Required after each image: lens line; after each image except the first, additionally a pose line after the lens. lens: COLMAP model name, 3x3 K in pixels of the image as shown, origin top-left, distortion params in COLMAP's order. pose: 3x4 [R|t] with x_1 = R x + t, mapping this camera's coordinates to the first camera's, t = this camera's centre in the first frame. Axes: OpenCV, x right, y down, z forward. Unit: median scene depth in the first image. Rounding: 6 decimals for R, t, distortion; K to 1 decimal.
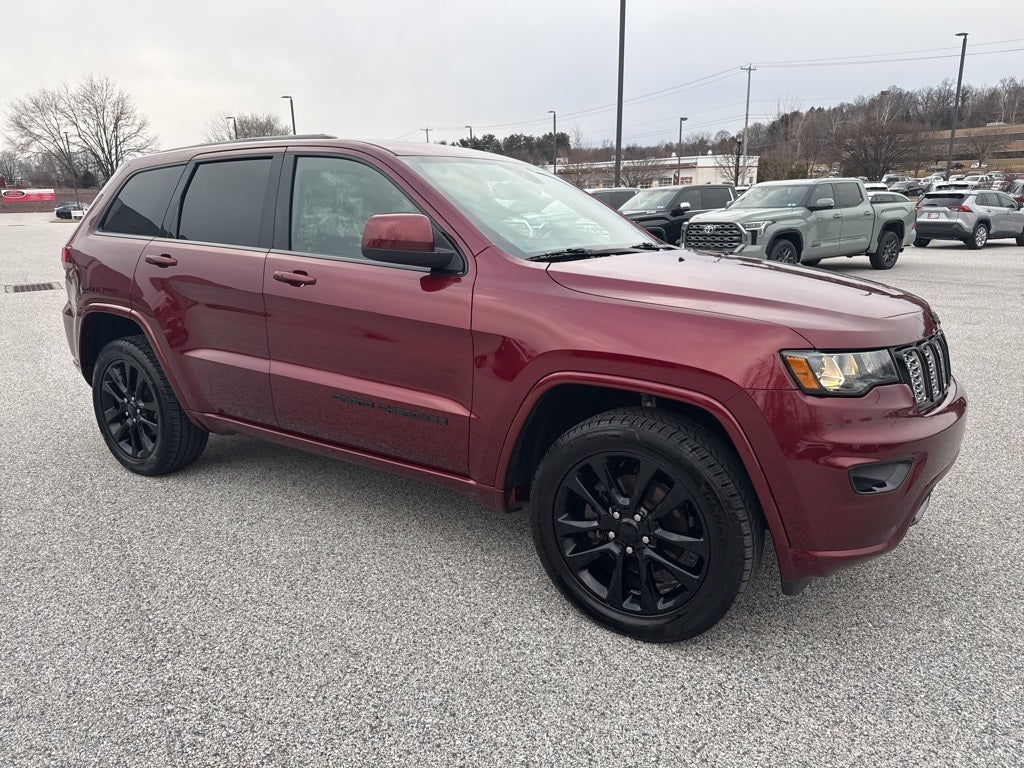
lens RADIAL K [[729.8, 0, 512.0], [0, 729.8, 384.0], [0, 0, 1]] dist [0.048547, -0.060365]
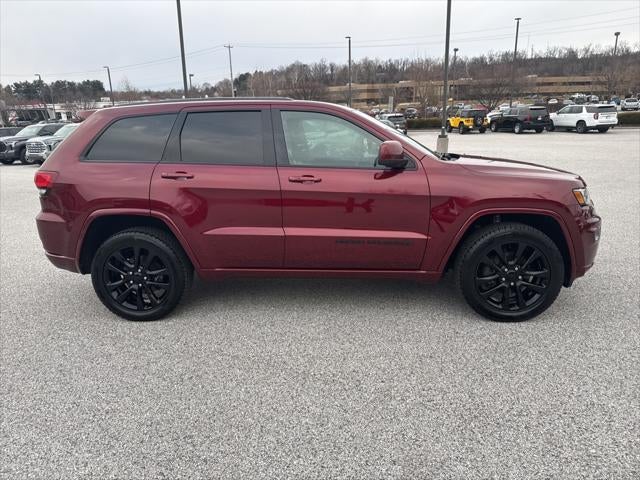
lens RADIAL K [[456.1, 0, 320.0], [0, 456.1, 240.0], [0, 0, 1]] dist [0.048547, -0.060365]
pose [[0.870750, -0.133855, 0.473157, -0.219500], [0.134065, 0.990407, 0.033465, -0.008247], [-0.473098, 0.034294, 0.880342, 0.002466]]
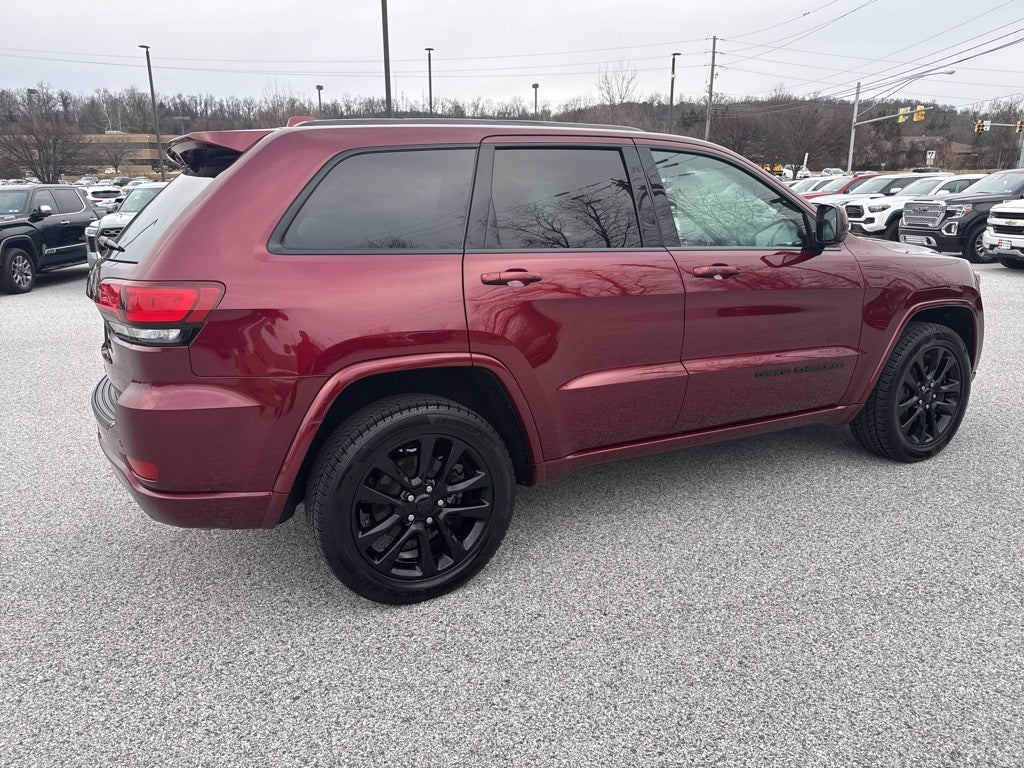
lens RADIAL K [[738.7, 0, 510.3], [0, 738.7, 373.5], [0, 0, 1]] dist [0.008773, -0.009031]
pose [[0.479655, -0.201445, 0.854020, -0.363007], [0.218326, 0.970080, 0.106199, -0.048762], [-0.849861, 0.135516, 0.509285, 0.201164]]
